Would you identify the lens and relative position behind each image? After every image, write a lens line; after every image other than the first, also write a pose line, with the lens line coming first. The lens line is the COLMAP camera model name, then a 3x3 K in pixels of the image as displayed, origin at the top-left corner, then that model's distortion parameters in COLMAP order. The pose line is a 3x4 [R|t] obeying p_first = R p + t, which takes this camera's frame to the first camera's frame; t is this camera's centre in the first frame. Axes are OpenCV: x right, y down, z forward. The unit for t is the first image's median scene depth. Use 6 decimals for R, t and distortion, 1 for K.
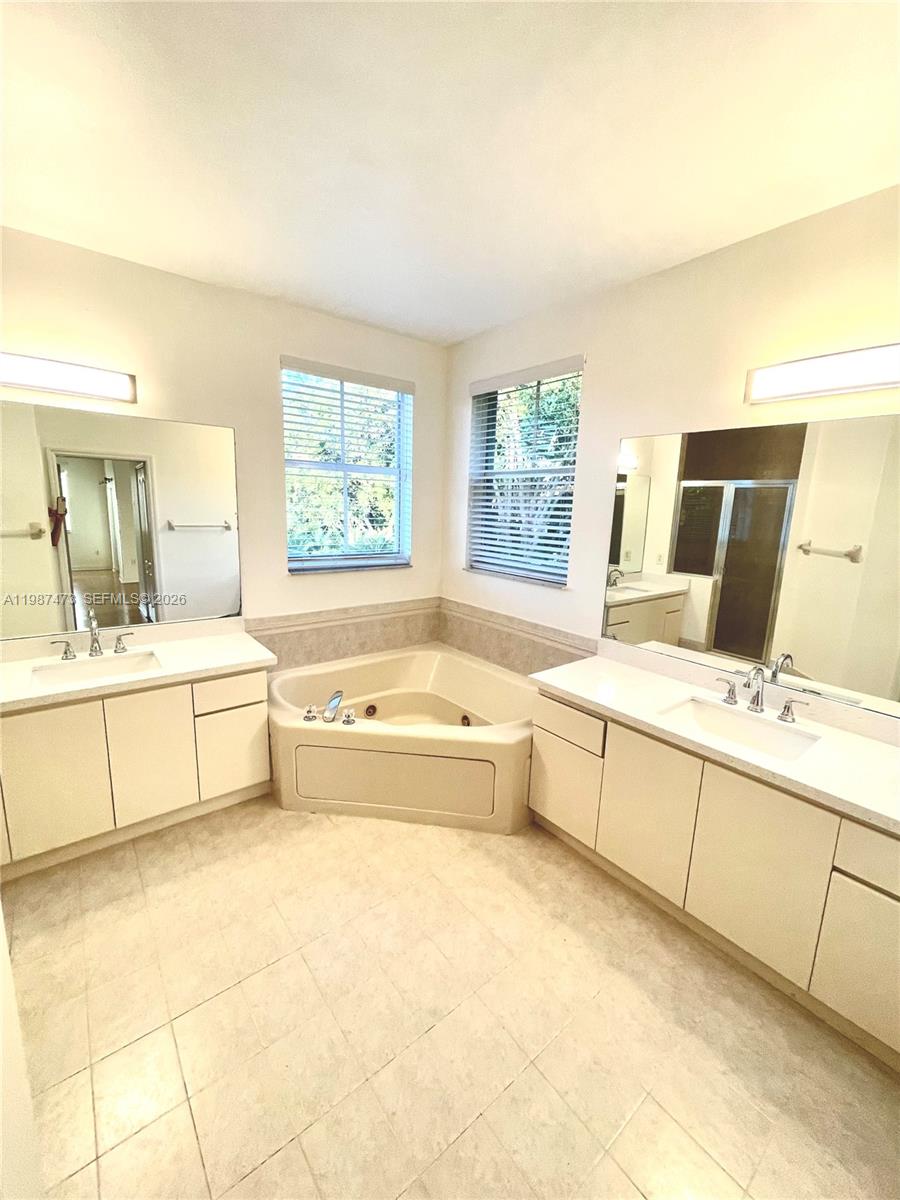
lens RADIAL K [[484.7, 0, 446.9], [0, 484.7, 593.5], [0, 0, 1]] dist [0.001635, -0.000334]
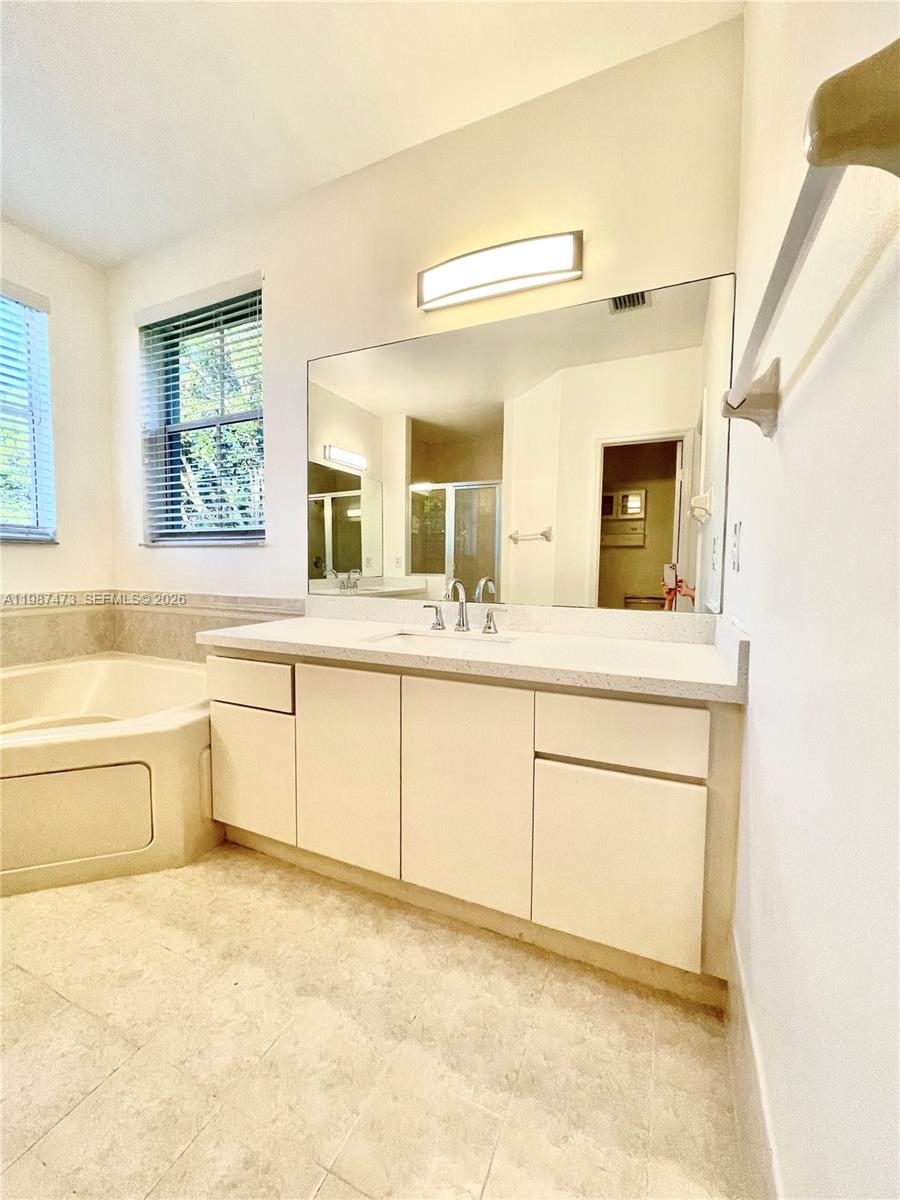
lens RADIAL K [[484.7, 0, 447.6], [0, 484.7, 598.9], [0, 0, 1]] dist [0.001635, -0.000334]
pose [[0.893372, -0.053157, 0.446163, 0.174174], [0.100335, 0.991504, -0.082777, 0.207758], [-0.437972, 0.118716, 0.891115, 0.165082]]
